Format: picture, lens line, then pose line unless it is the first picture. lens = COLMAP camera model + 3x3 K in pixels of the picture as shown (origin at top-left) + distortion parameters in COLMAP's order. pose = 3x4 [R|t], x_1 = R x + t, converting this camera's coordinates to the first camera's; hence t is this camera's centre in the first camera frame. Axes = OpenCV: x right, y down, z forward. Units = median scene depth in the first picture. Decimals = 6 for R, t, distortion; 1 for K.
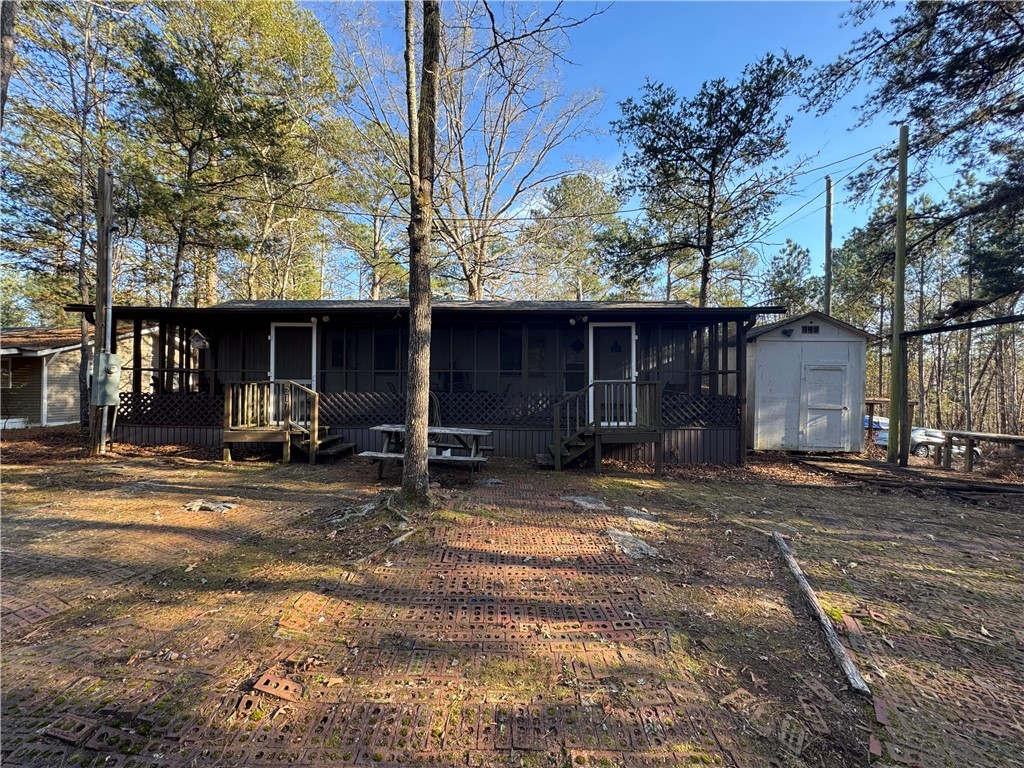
lens RADIAL K [[407.4, 0, 511.0], [0, 407.4, 384.0], [0, 0, 1]] dist [-0.003864, 0.000489]
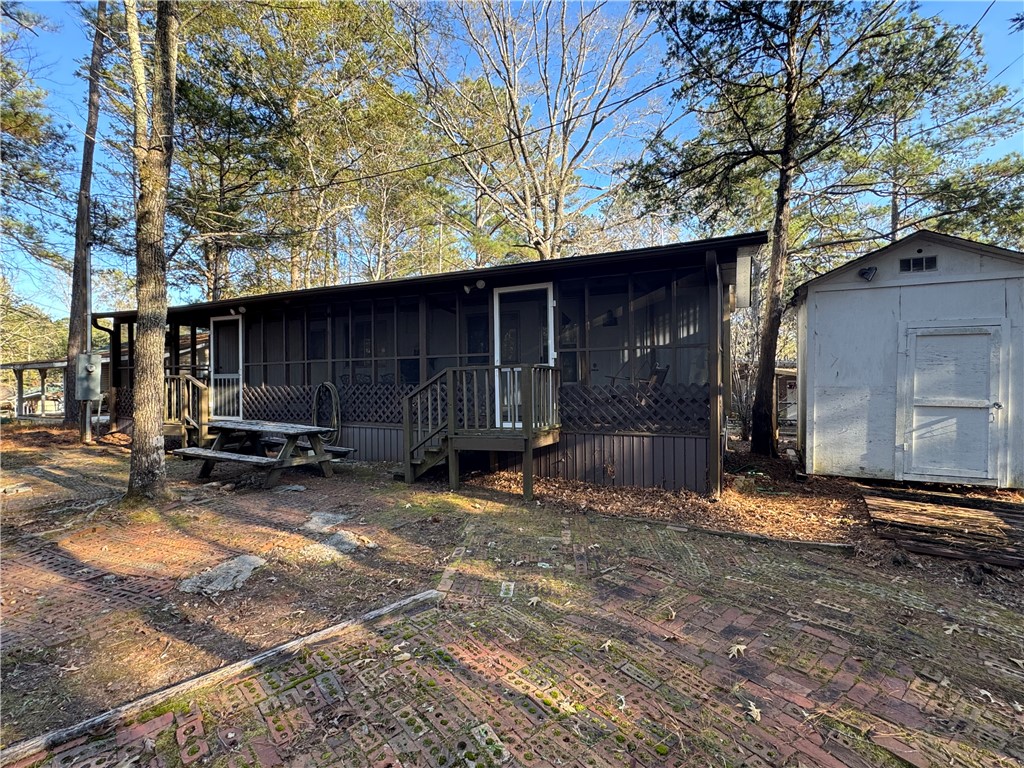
lens RADIAL K [[496.7, 0, 517.0], [0, 496.7, 382.9], [0, 0, 1]] dist [-0.002171, 0.000067]
pose [[0.915035, -0.014636, -0.403108, 0.594597], [0.018806, 0.999803, 0.006386, 0.016941], [0.402935, -0.013424, 0.915130, 0.182182]]
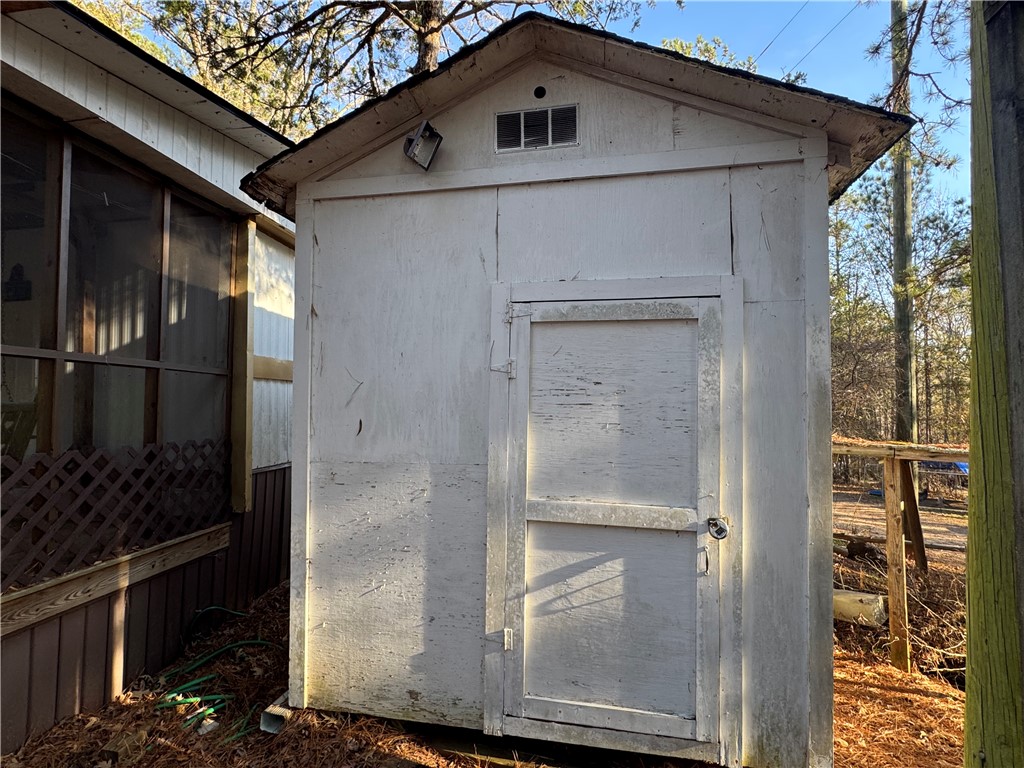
lens RADIAL K [[496.7, 0, 509.7], [0, 496.7, 382.4], [0, 0, 1]] dist [-0.002171, 0.000067]
pose [[0.989831, -0.017610, -0.141154, 0.889269], [0.013914, 0.999535, -0.027132, -0.000307], [0.141566, 0.024893, 0.989616, 0.889499]]
